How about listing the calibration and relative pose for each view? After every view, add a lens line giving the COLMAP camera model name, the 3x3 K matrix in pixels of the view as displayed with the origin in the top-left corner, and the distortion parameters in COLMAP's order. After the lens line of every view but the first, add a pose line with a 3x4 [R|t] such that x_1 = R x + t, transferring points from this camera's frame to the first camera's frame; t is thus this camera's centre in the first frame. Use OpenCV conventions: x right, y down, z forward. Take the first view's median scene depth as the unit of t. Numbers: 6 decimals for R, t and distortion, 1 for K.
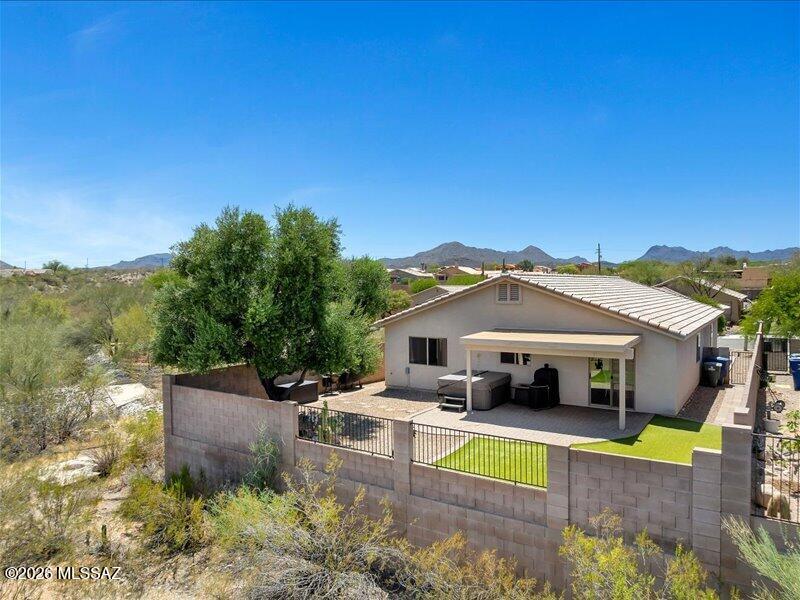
lens RADIAL K [[563.1, 0, 400.0], [0, 563.1, 300.0], [0, 0, 1]] dist [-0.037923, -0.000951]
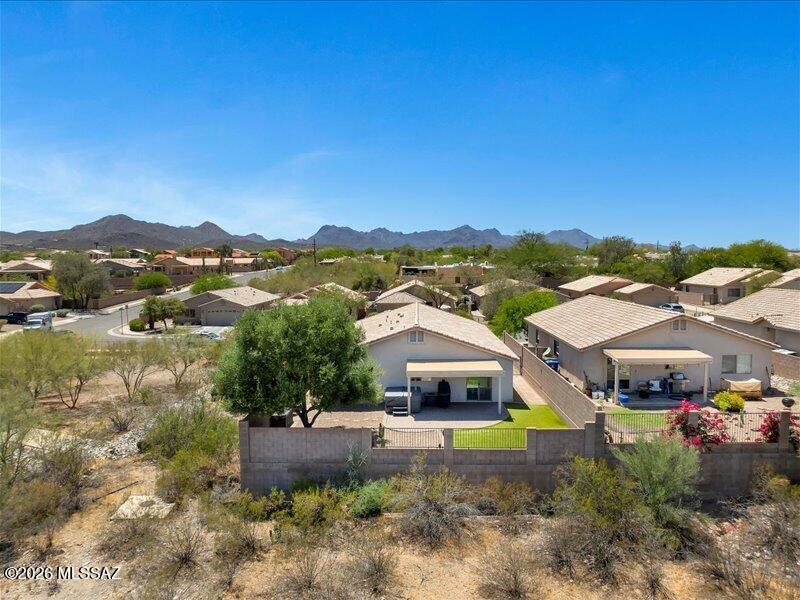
lens RADIAL K [[563.1, 0, 400.0], [0, 563.1, 300.0], [0, 0, 1]] dist [-0.037923, -0.000951]
pose [[0.846743, -0.037398, 0.530685, -0.793897], [0.014916, 0.998803, 0.046587, -0.220933], [-0.531792, -0.031532, 0.846288, -0.372117]]
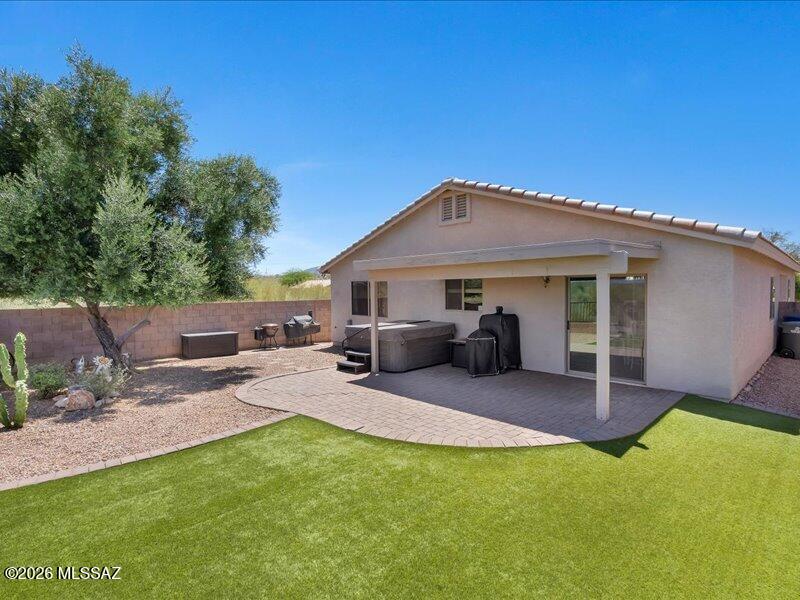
lens RADIAL K [[408.2, 0, 400.0], [0, 408.2, 300.0], [0, 0, 1]] dist [-0.001518, 0.000114]
pose [[0.974871, 0.003992, -0.222734, 0.275491], [-0.004138, 0.999991, -0.000186, 0.116377], [0.222731, 0.001103, 0.974879, 0.556419]]
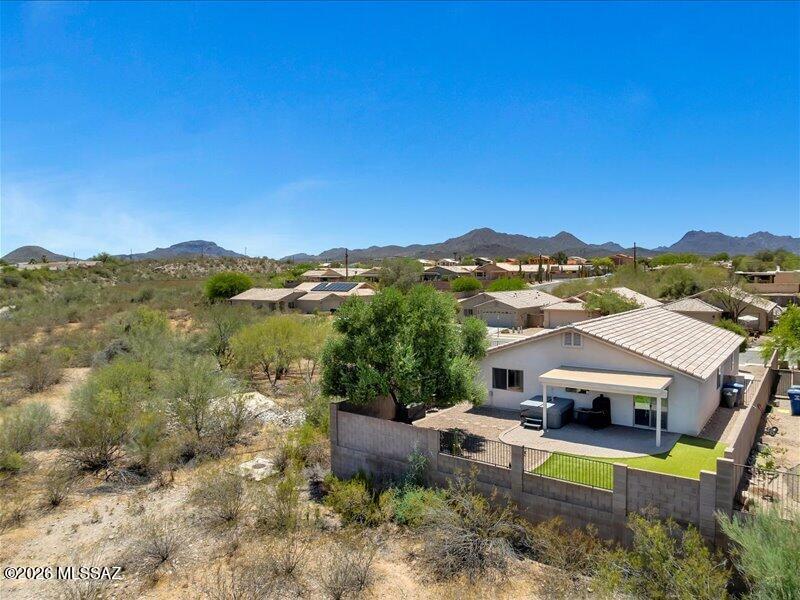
lens RADIAL K [[563.1, 0, 400.0], [0, 563.1, 300.0], [0, 0, 1]] dist [-0.037923, -0.000951]
pose [[0.998596, 0.001134, -0.052952, -0.167105], [0.000204, 0.999681, 0.025257, -0.160872], [0.052964, -0.025233, 0.998278, -0.399861]]
